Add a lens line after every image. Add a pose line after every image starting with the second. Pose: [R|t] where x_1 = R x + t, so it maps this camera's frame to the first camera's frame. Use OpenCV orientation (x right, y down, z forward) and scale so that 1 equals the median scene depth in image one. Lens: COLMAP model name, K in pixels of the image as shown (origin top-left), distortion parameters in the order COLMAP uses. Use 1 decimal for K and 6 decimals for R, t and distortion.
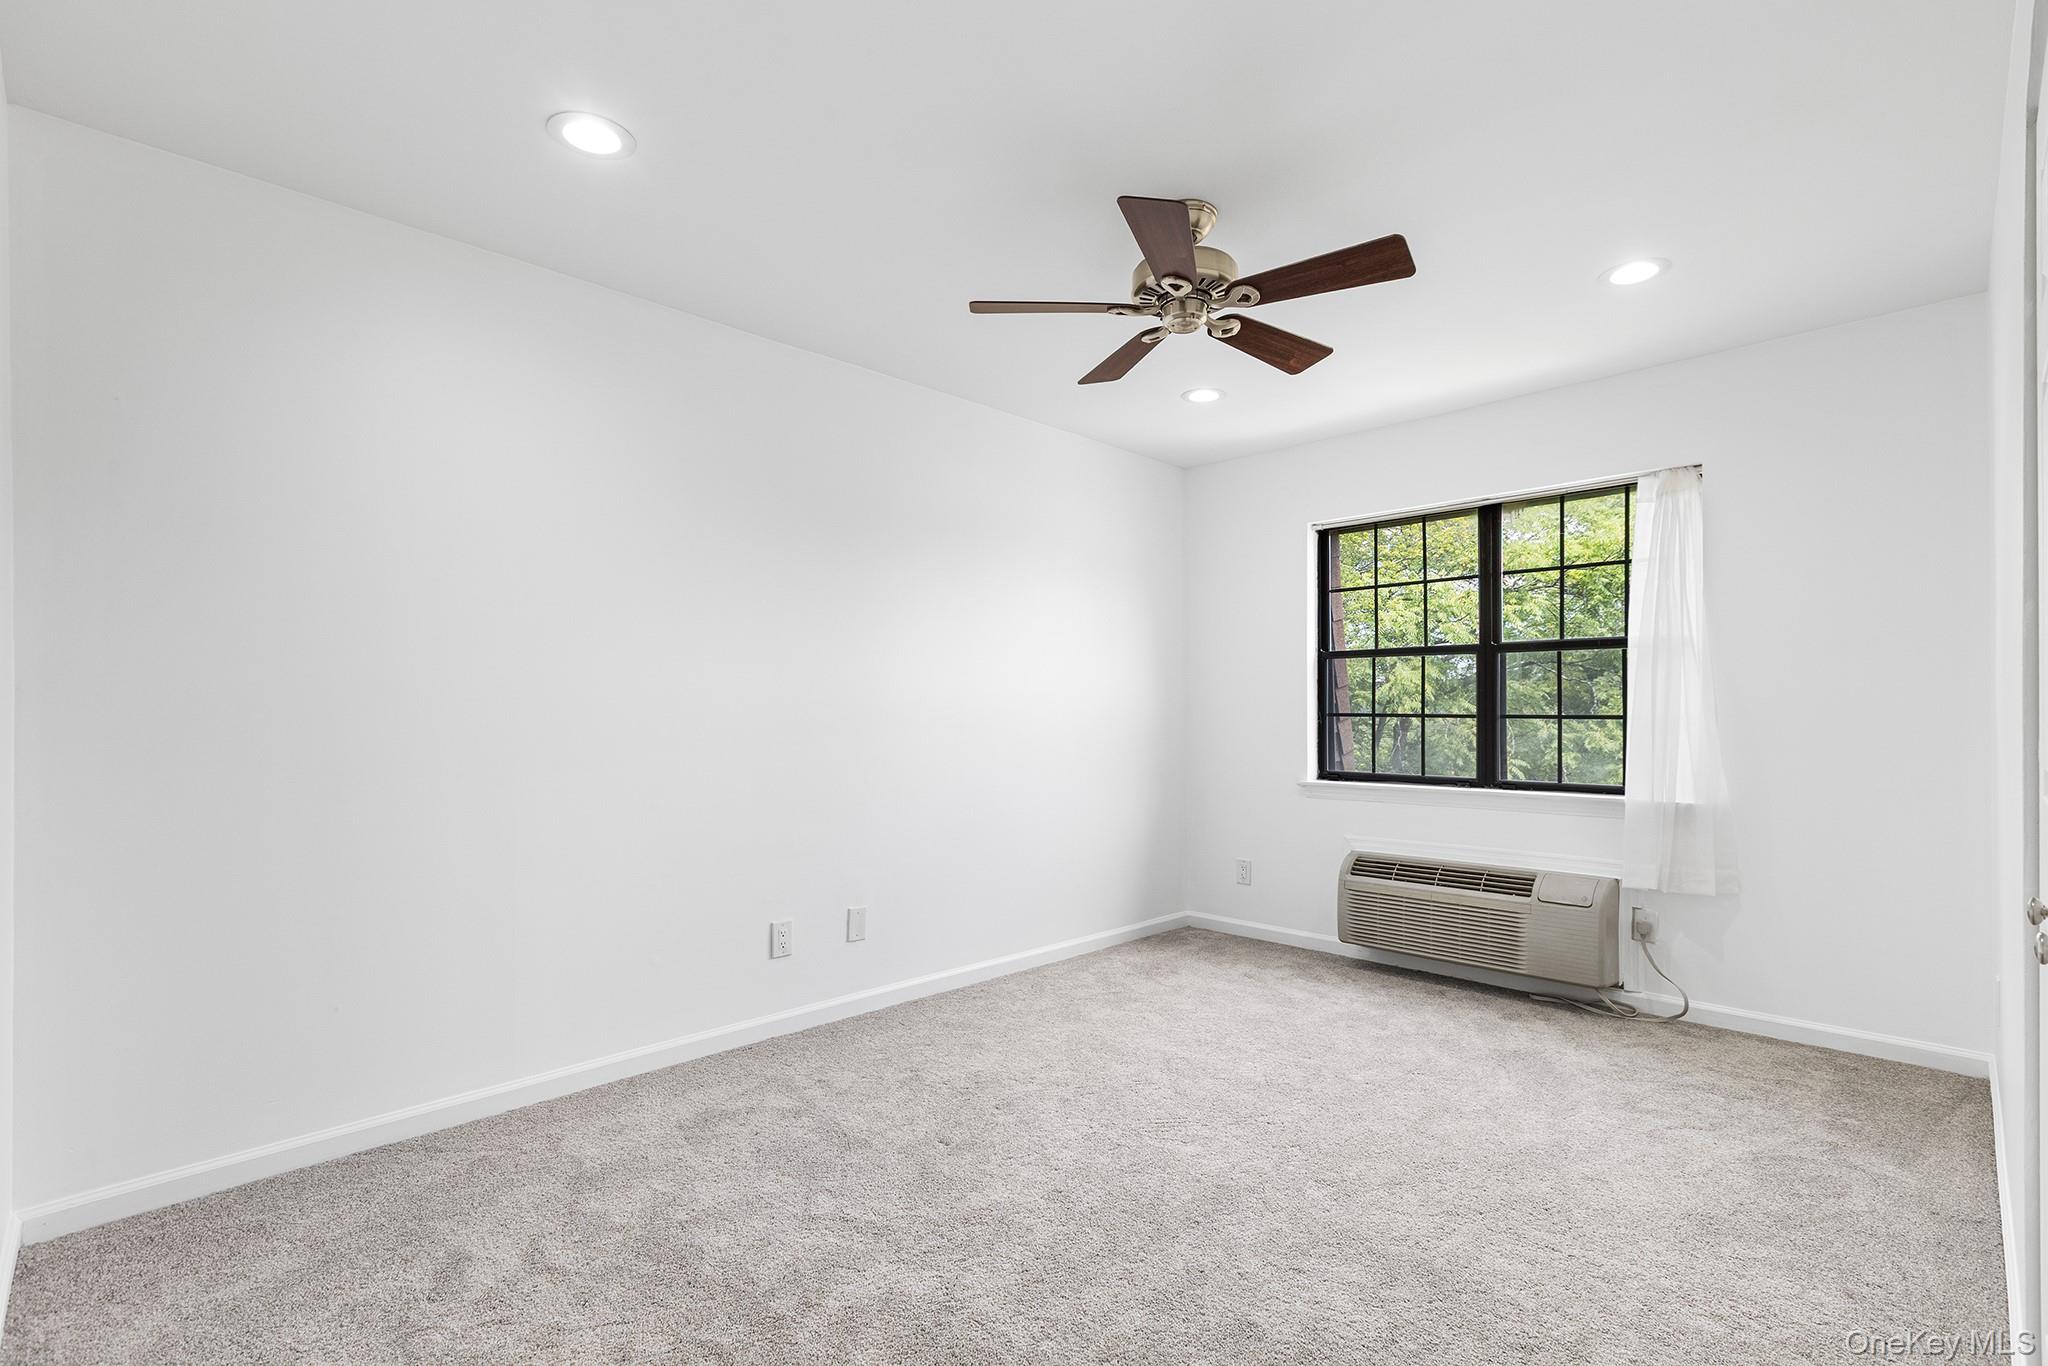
lens RADIAL K [[1005.1, 0, 1024.0], [0, 1005.1, 683.0], [0, 0, 1]] dist [0.000277, -0.000056]
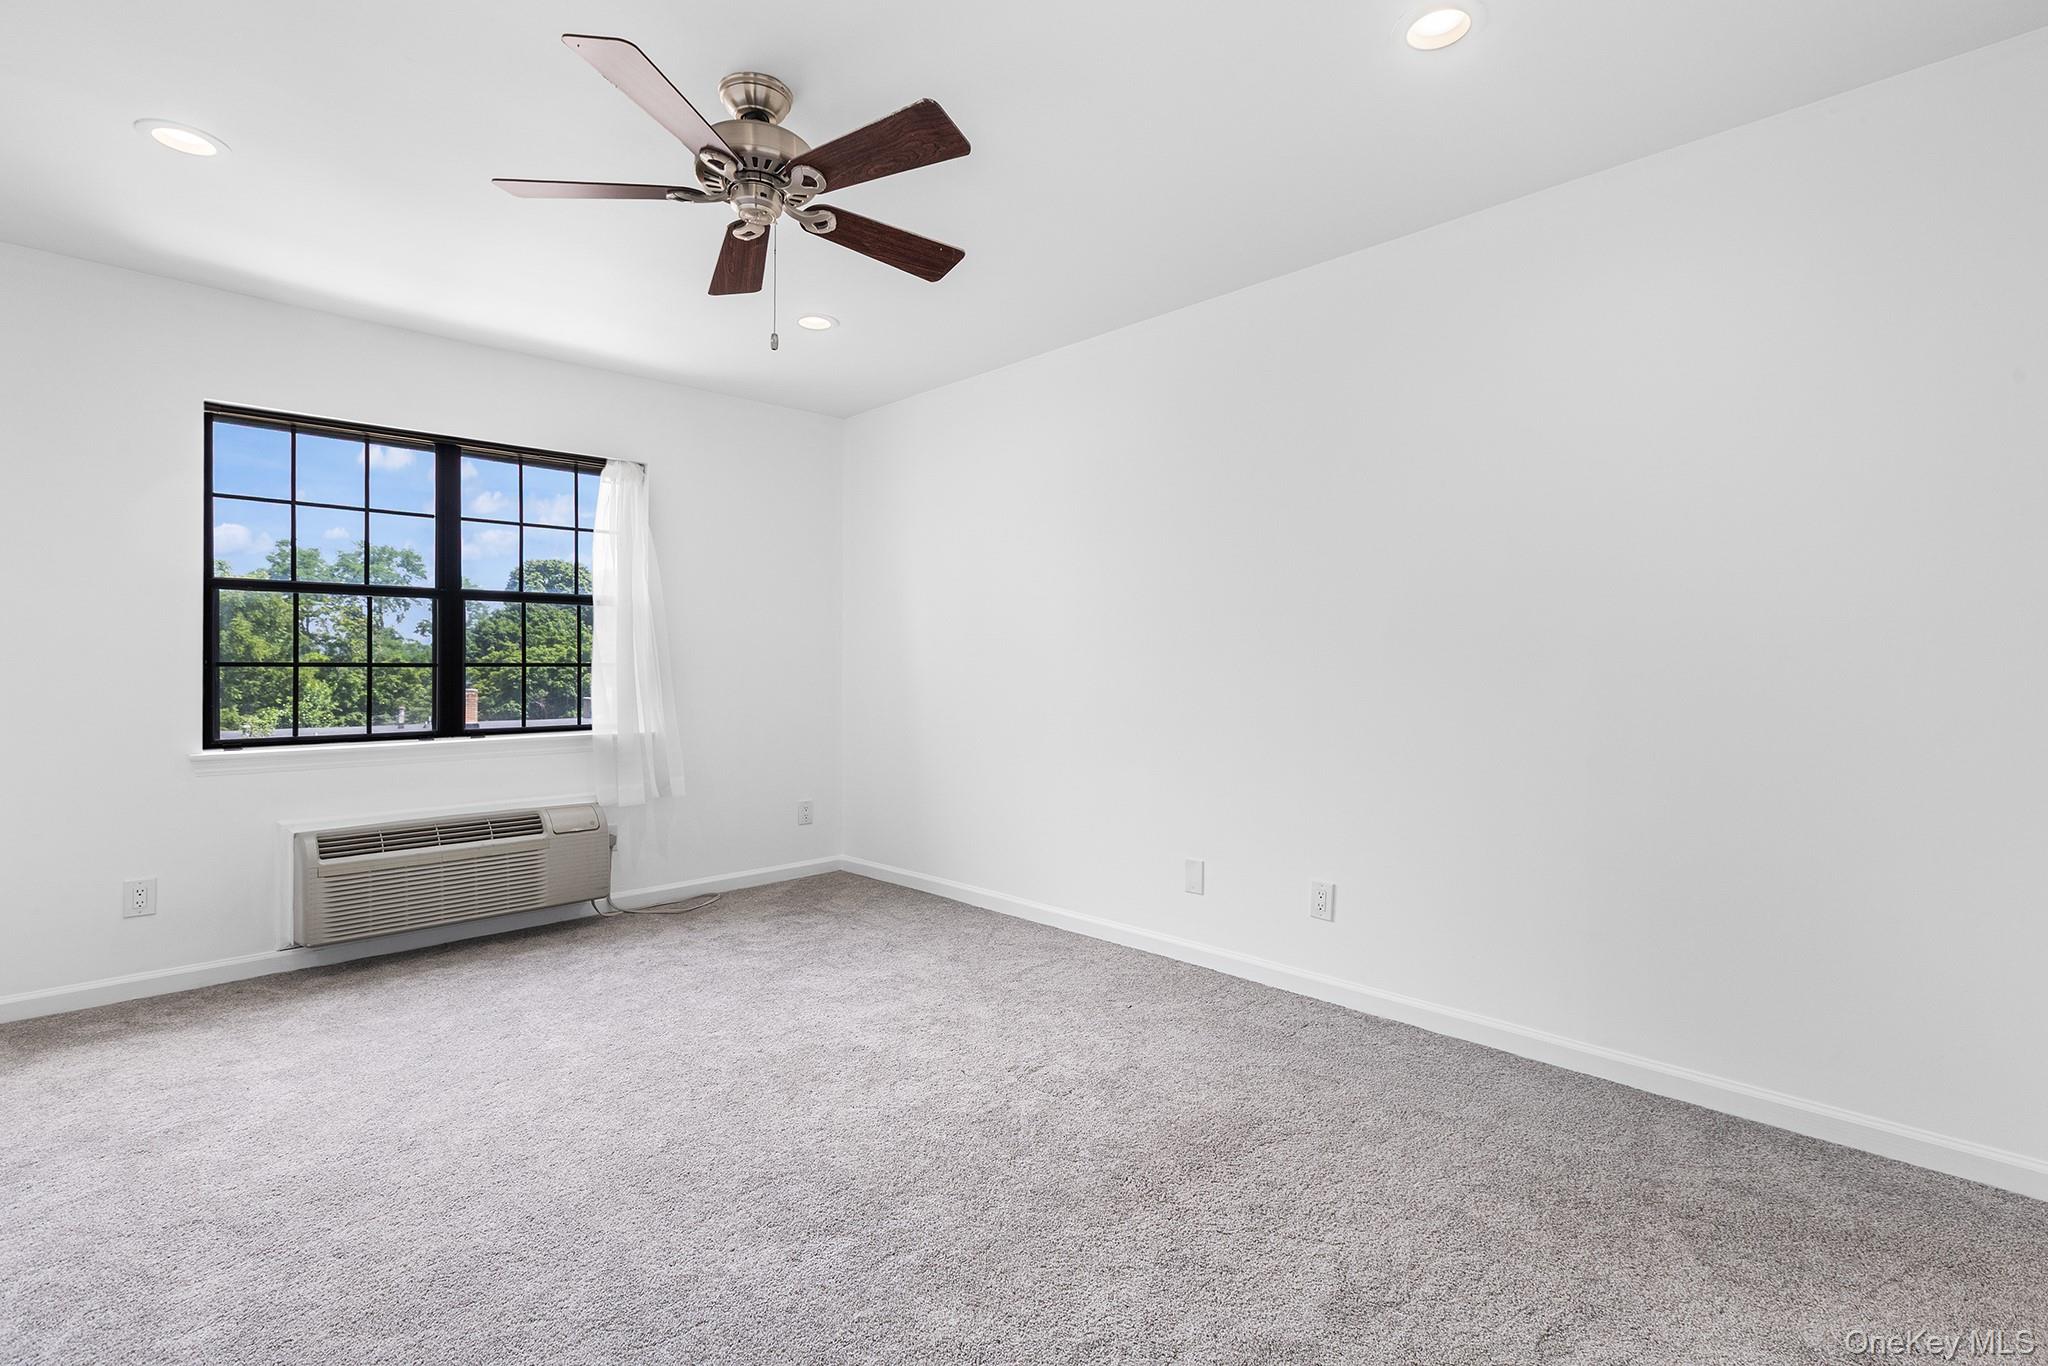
lens RADIAL K [[943.6, 0, 1024.0], [0, 943.6, 683.0], [0, 0, 1]] dist [-0.001244, -0.000260]
pose [[0.020821, -0.025281, 0.999464, -0.437056], [-0.030649, 0.999194, 0.025912, 0.010971], [-0.999313, -0.031172, 0.020029, 0.430372]]
